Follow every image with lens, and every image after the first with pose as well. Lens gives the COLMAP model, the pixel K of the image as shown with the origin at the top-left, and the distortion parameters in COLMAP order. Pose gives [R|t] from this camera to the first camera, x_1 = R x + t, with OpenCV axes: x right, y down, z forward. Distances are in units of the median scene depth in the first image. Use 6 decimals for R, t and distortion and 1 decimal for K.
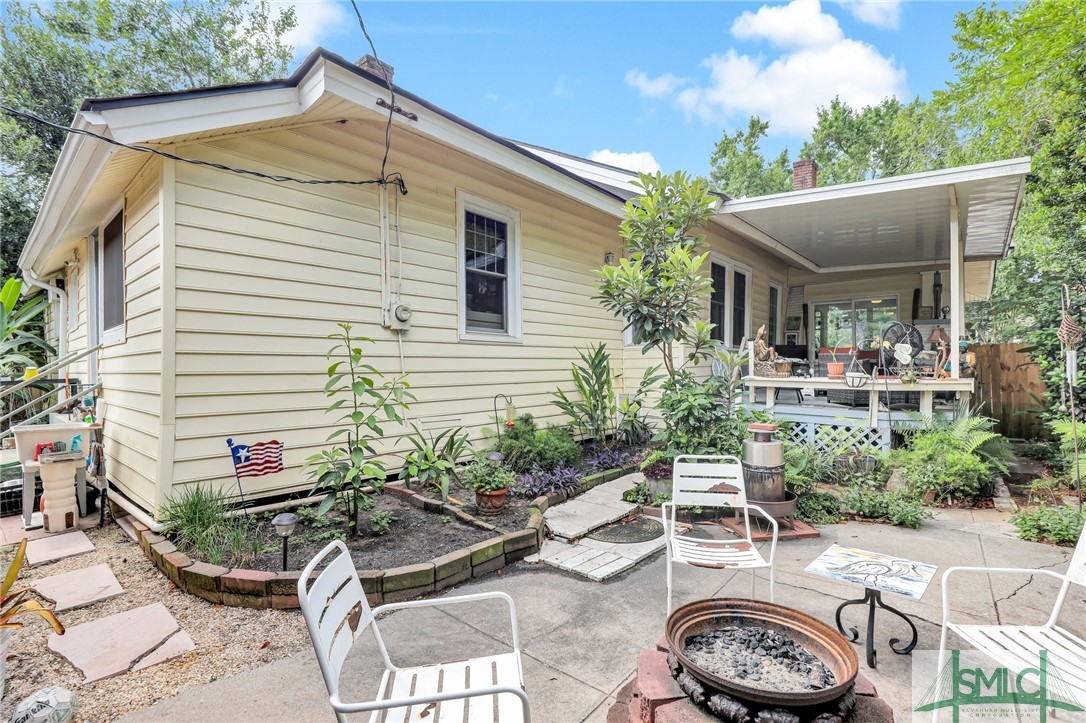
lens RADIAL K [[504.6, 0, 476.4], [0, 504.6, 363.5], [0, 0, 1]] dist [-0.030903, 0.003093]
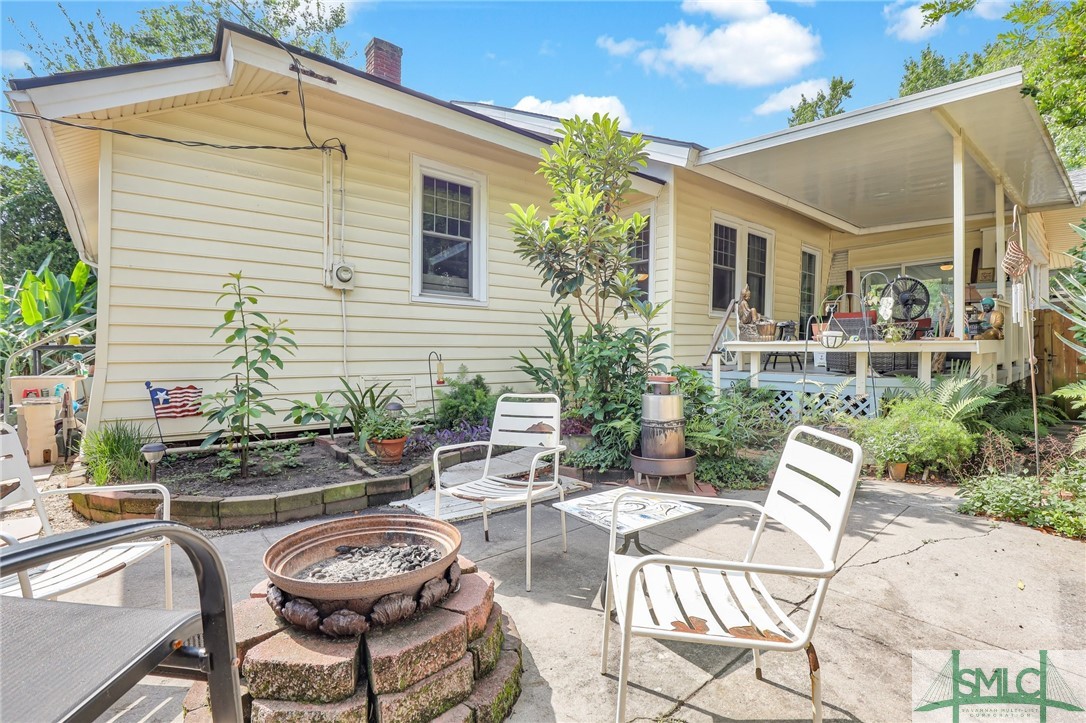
lens RADIAL K [[504.6, 0, 540.8], [0, 504.6, 364.2], [0, 0, 1]] dist [-0.030903, 0.003093]
pose [[0.988402, 0.004768, -0.151786, 0.383360], [-0.004518, 0.999988, 0.001992, 0.076873], [0.151794, -0.001284, 0.988411, 0.039555]]
